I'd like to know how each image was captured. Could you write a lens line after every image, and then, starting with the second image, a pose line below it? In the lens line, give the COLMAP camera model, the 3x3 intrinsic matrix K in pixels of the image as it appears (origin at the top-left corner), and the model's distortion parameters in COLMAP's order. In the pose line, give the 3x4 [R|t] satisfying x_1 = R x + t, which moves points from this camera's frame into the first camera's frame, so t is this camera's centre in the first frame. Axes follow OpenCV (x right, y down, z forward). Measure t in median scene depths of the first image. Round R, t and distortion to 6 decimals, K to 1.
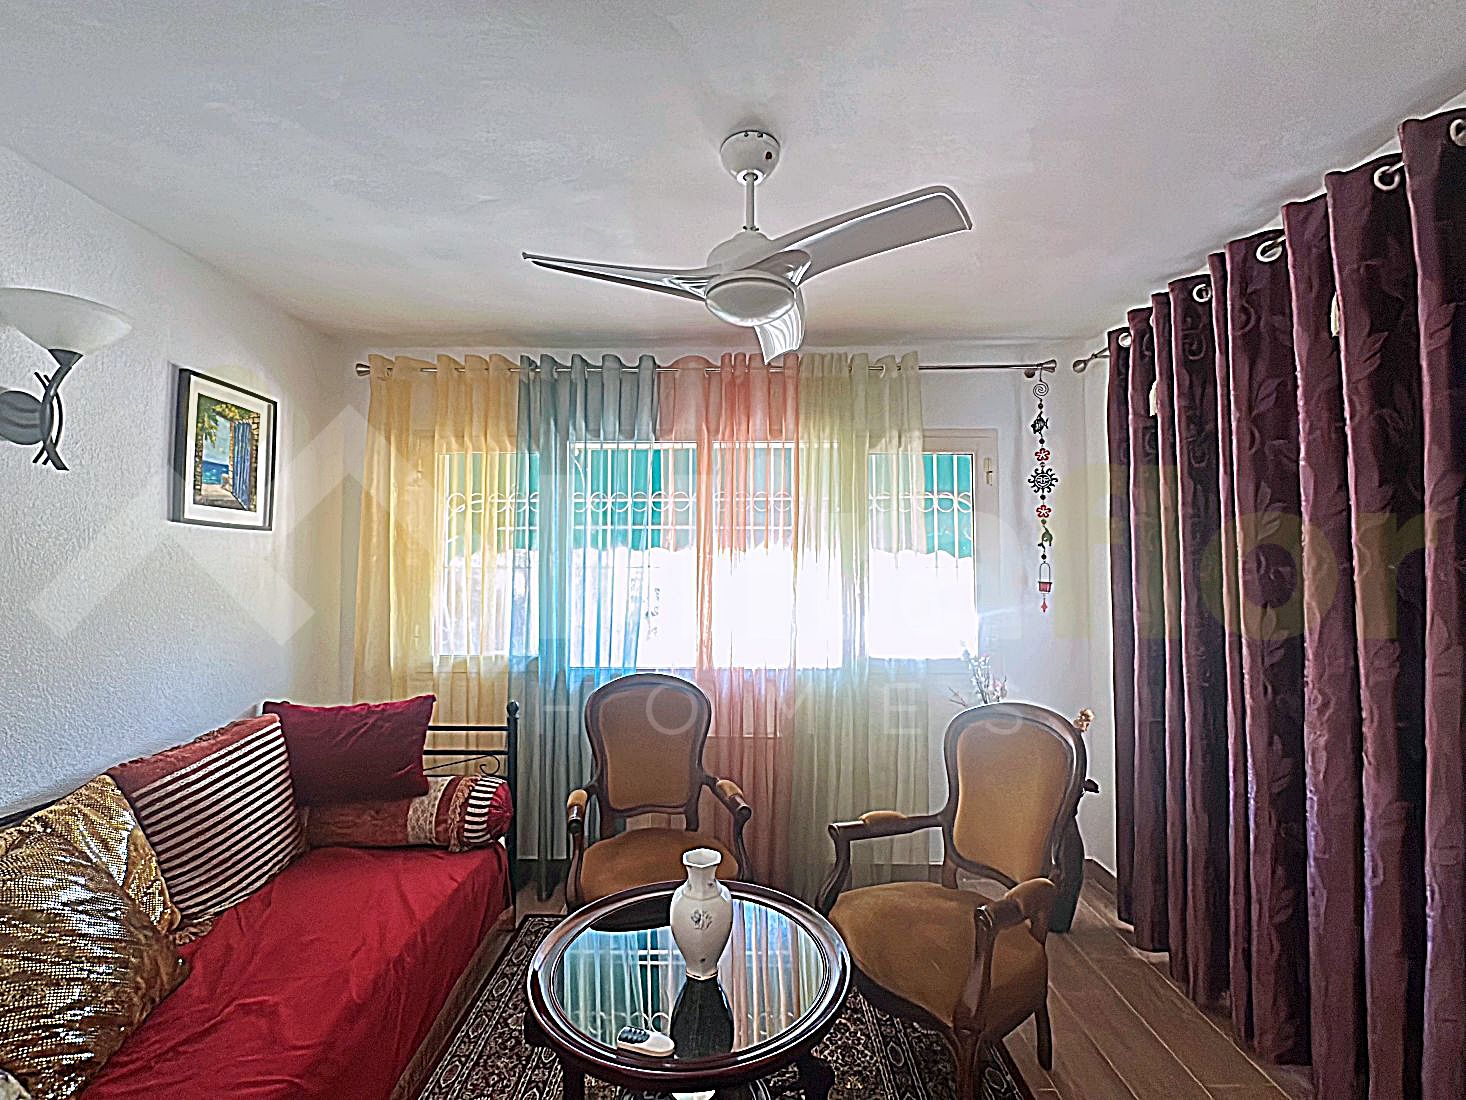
lens RADIAL K [[645.8, 0, 733.4], [0, 645.8, 554.6], [0, 0, 1]] dist [0.003573, -0.002404]
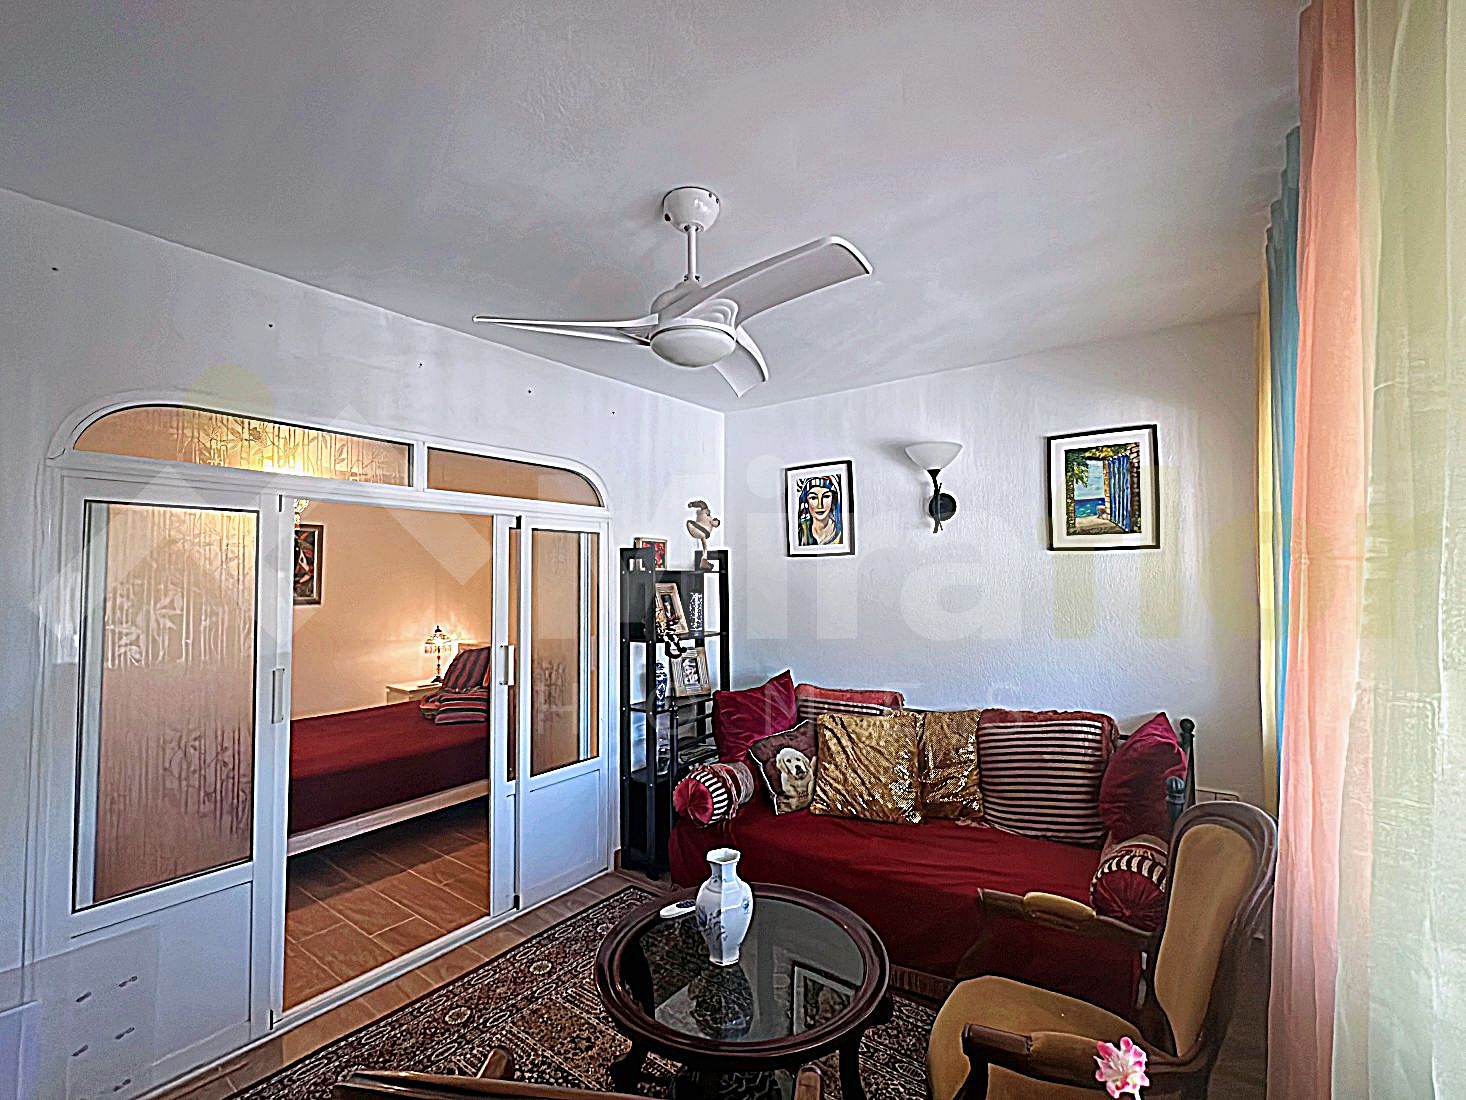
lens RADIAL K [[645.8, 0, 737.2], [0, 645.8, 554.4], [0, 0, 1]] dist [0.003573, -0.002404]
pose [[-0.578546, -0.026227, -0.815228, 0.569820], [0.024975, 0.998445, -0.049845, 0.008019], [0.815267, -0.049198, -0.576991, 1.126035]]
